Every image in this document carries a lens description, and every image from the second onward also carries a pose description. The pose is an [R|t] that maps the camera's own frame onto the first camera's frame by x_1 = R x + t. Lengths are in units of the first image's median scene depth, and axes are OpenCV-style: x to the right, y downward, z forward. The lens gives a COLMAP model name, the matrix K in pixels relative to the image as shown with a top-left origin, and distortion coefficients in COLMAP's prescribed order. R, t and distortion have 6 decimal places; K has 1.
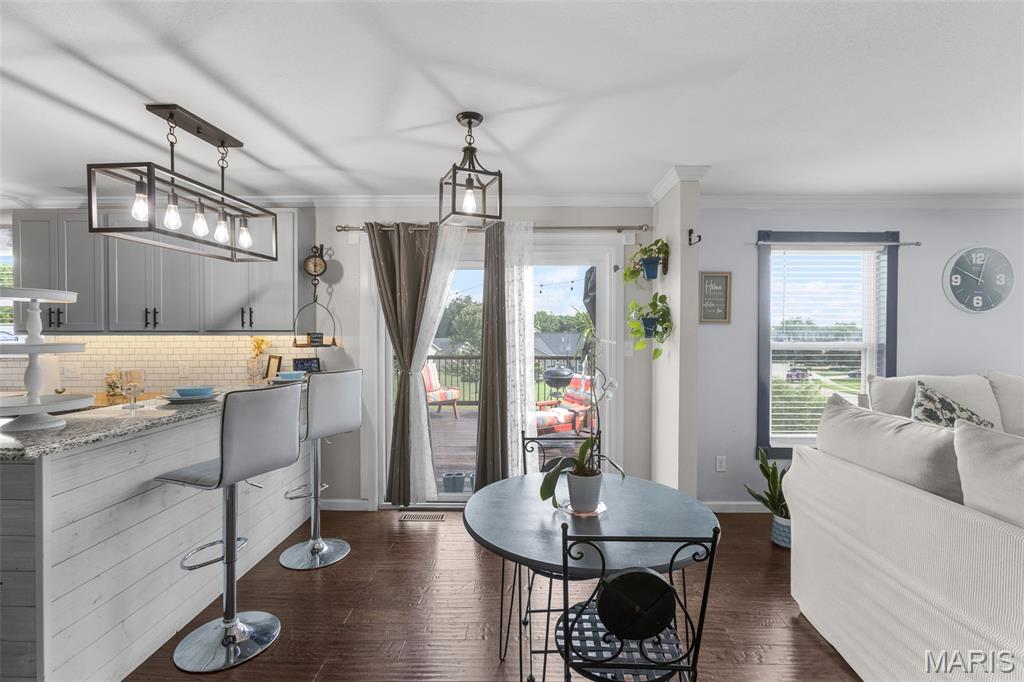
lens RADIAL K [[474.2, 0, 517.1], [0, 474.2, 330.7], [0, 0, 1]] dist [-0.015930, 0.014237]
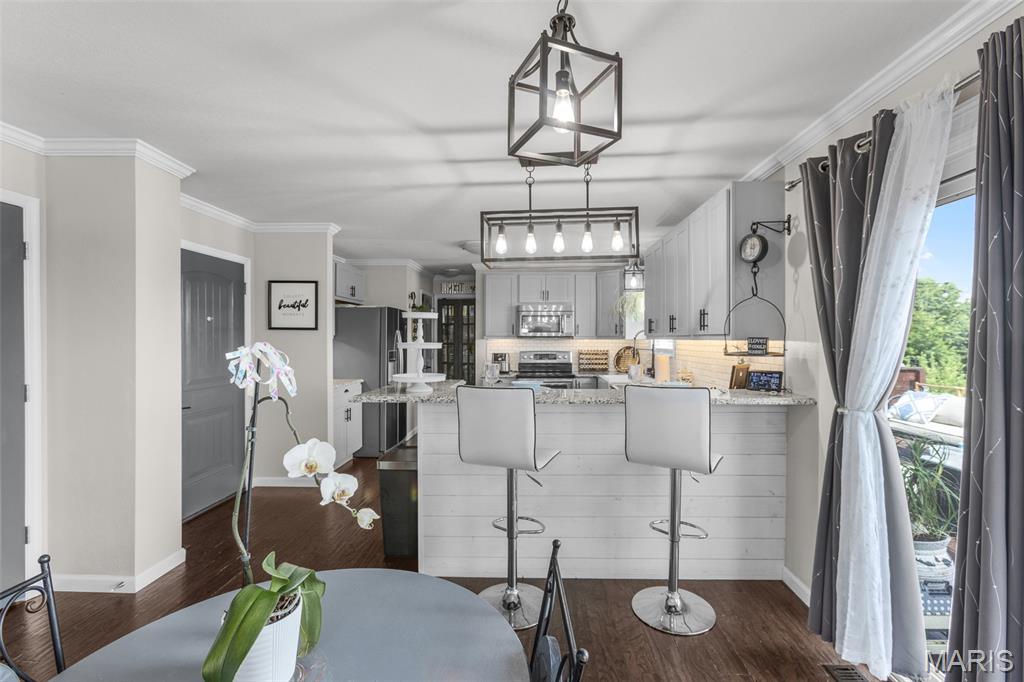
lens RADIAL K [[474.2, 0, 517.1], [0, 474.2, 330.7], [0, 0, 1]] dist [-0.015930, 0.014237]
pose [[-0.016619, -0.017390, -0.999711, 0.381174], [0.002656, 0.999844, -0.017436, 0.007618], [0.999858, -0.002945, -0.016570, 0.735221]]
